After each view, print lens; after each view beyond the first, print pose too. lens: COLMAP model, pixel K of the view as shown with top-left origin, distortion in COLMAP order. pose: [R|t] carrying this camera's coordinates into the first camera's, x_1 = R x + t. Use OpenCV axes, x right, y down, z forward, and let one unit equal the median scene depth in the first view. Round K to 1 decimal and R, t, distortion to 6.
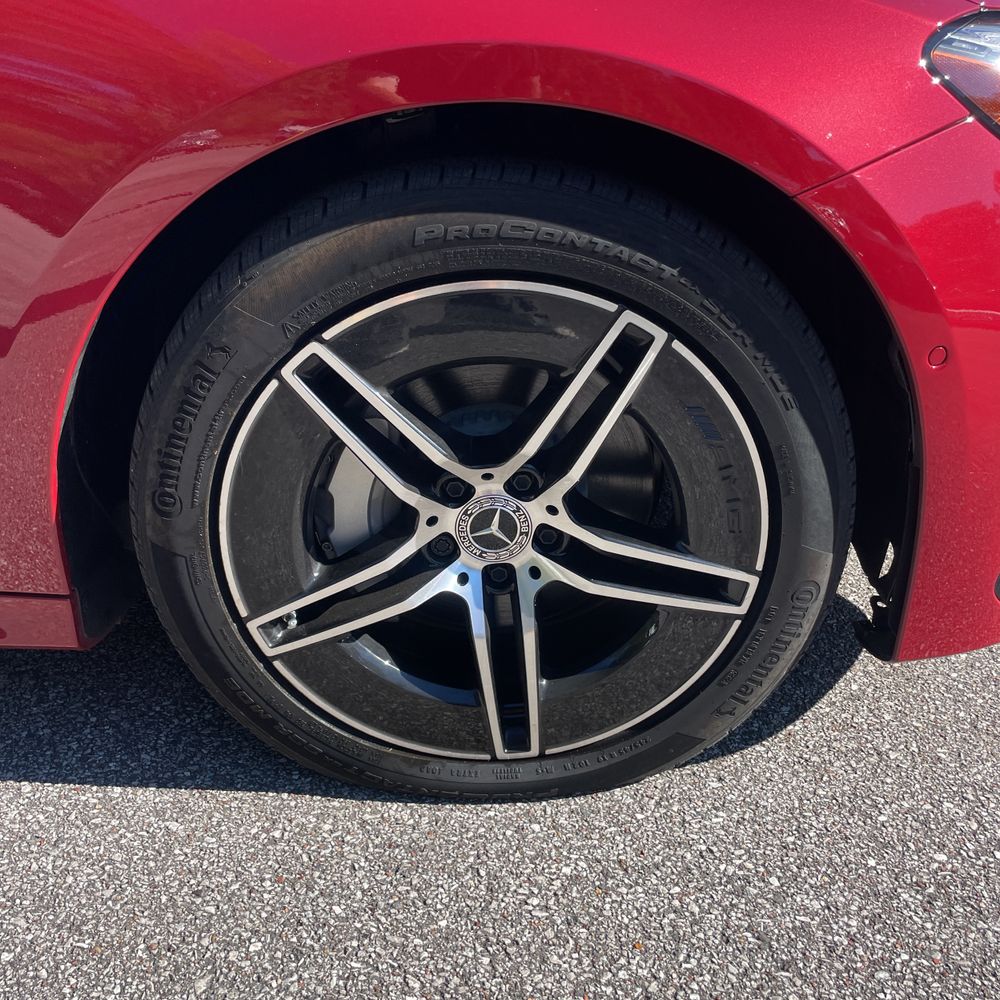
lens RADIAL K [[1036.7, 0, 500.0], [0, 1036.7, 500.0], [0, 0, 1]] dist [0.080935, -0.117153]
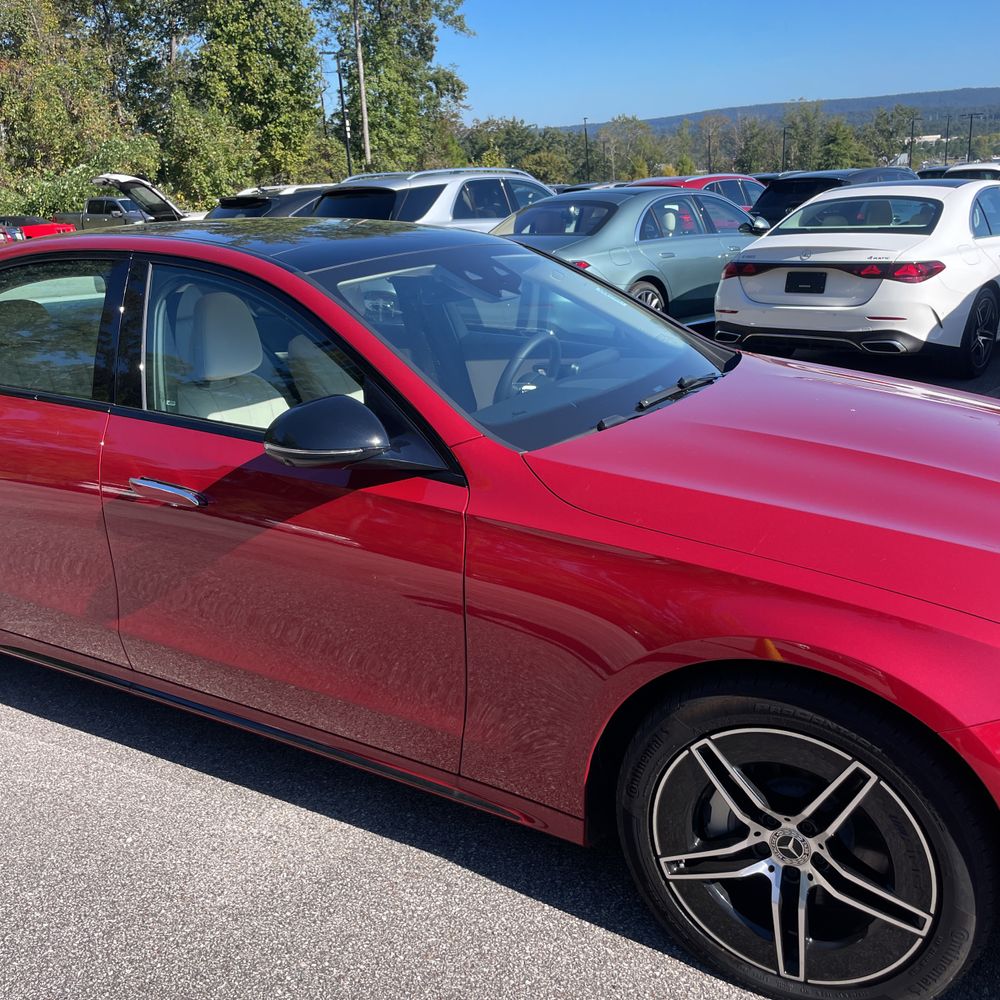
lens RADIAL K [[1019.8, 0, 471.3], [0, 1019.8, 482.5], [0, 0, 1]] dist [0.088920, -0.134743]
pose [[0.854931, 0.108850, -0.507193, 0.384223], [-0.209180, 0.967059, -0.145053, -0.222987], [0.474697, 0.230105, 0.849538, -1.056109]]
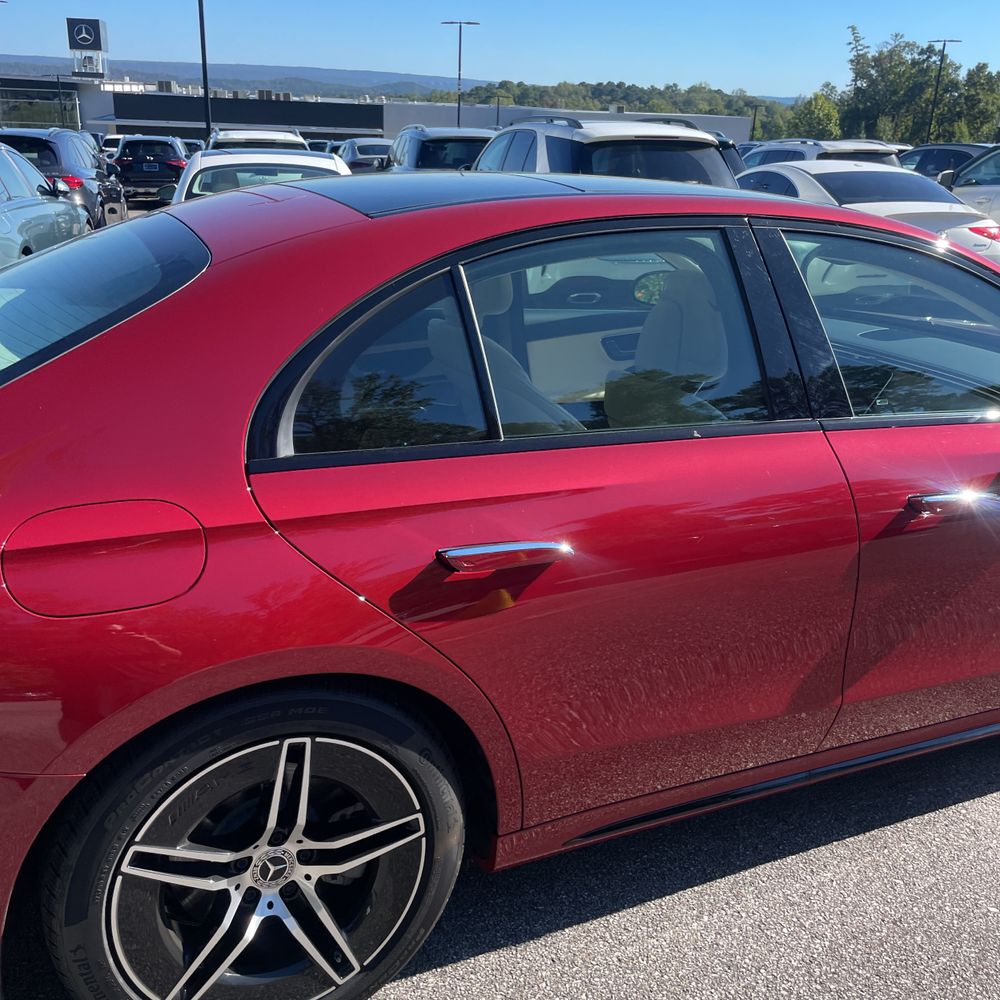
lens RADIAL K [[1039.4, 0, 485.2], [0, 1039.4, 482.2], [0, 0, 1]] dist [0.091053, -0.146060]
pose [[0.908233, -0.109806, 0.403802, -3.223752], [0.178766, 0.974287, -0.137143, -0.322135], [-0.378359, 0.196744, 0.904509, -0.864055]]
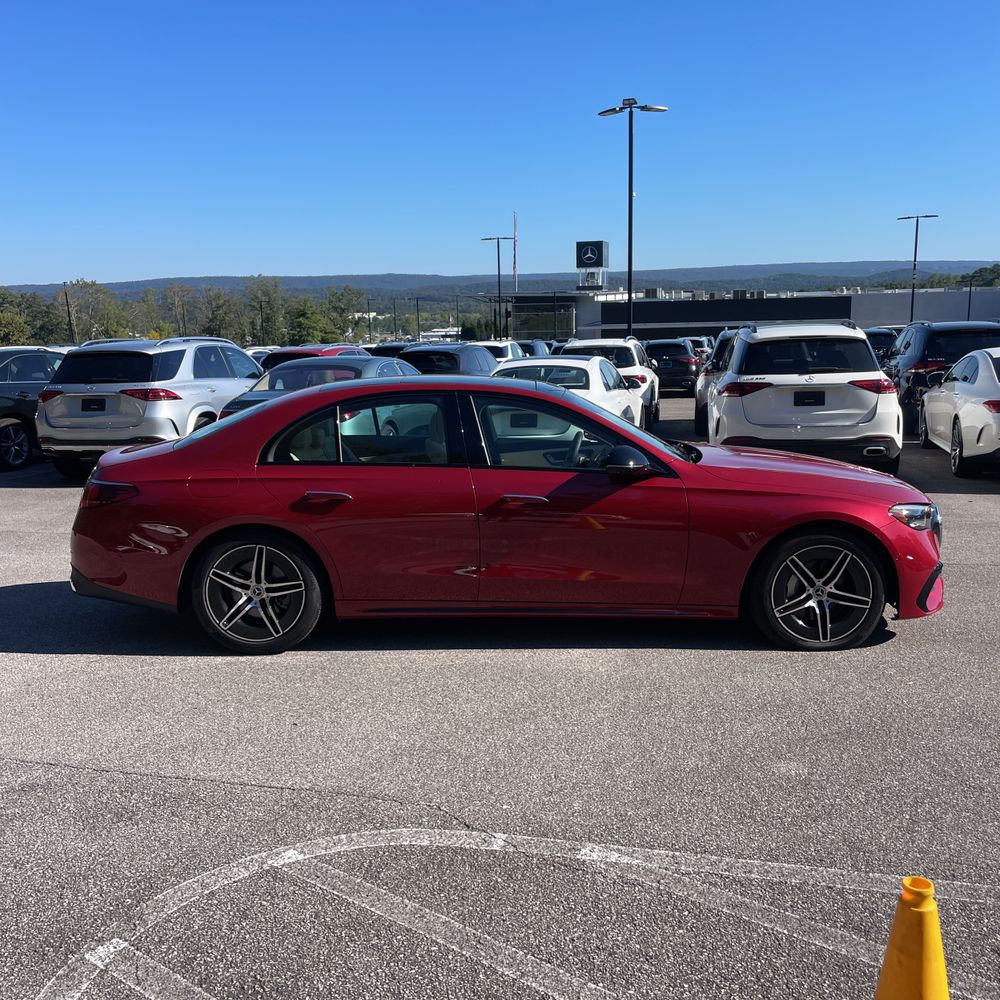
lens RADIAL K [[1042.4, 0, 471.7], [0, 1042.4, 504.4], [0, 0, 1]] dist [0.108394, -0.172820]
pose [[0.999067, -0.015608, -0.040264, -1.560615], [0.001516, 0.944496, -0.328519, 1.371471], [0.043157, 0.328151, 0.943639, -4.320318]]
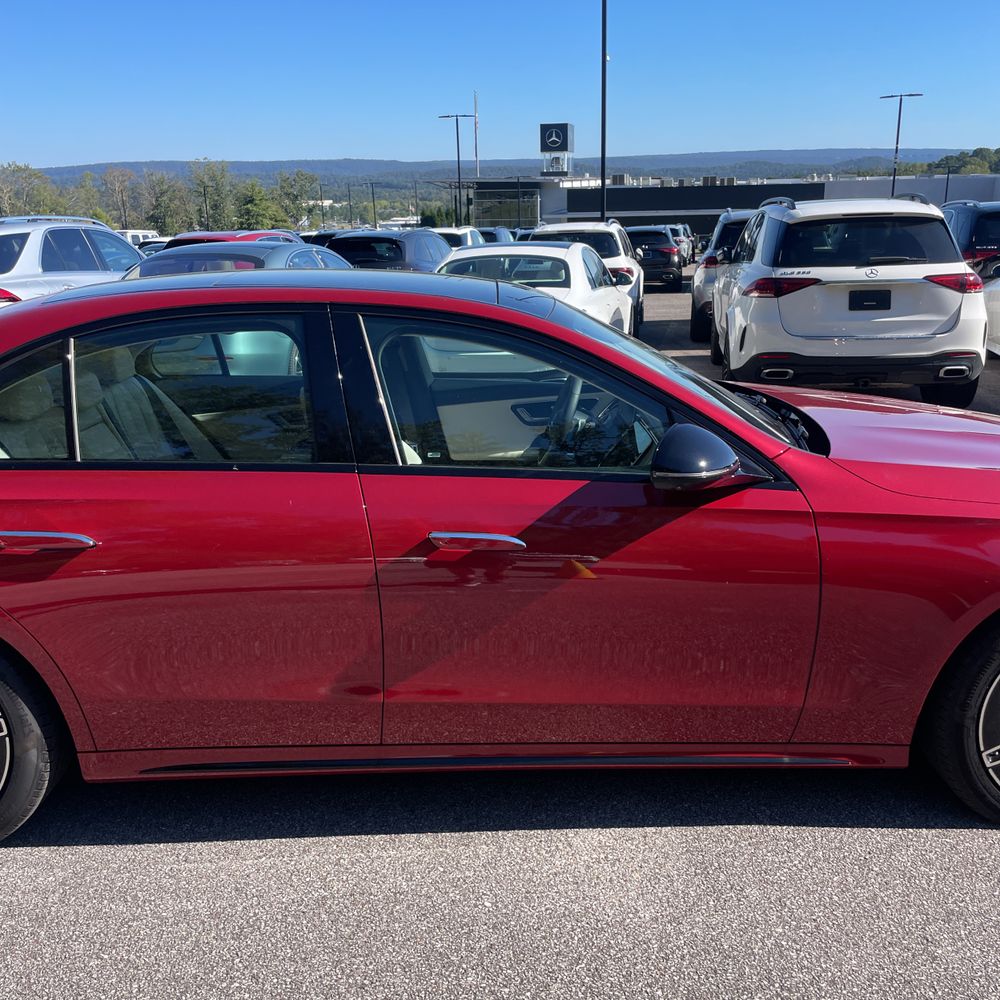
lens RADIAL K [[1036.7, 0, 500.0], [0, 1036.7, 500.0], [0, 0, 1]] dist [0.080935, -0.117153]
pose [[0.999490, -0.026373, 0.018014, -1.487298], [0.029862, 0.971716, -0.234258, 0.080772], [-0.011326, 0.234676, 0.972008, -1.718542]]
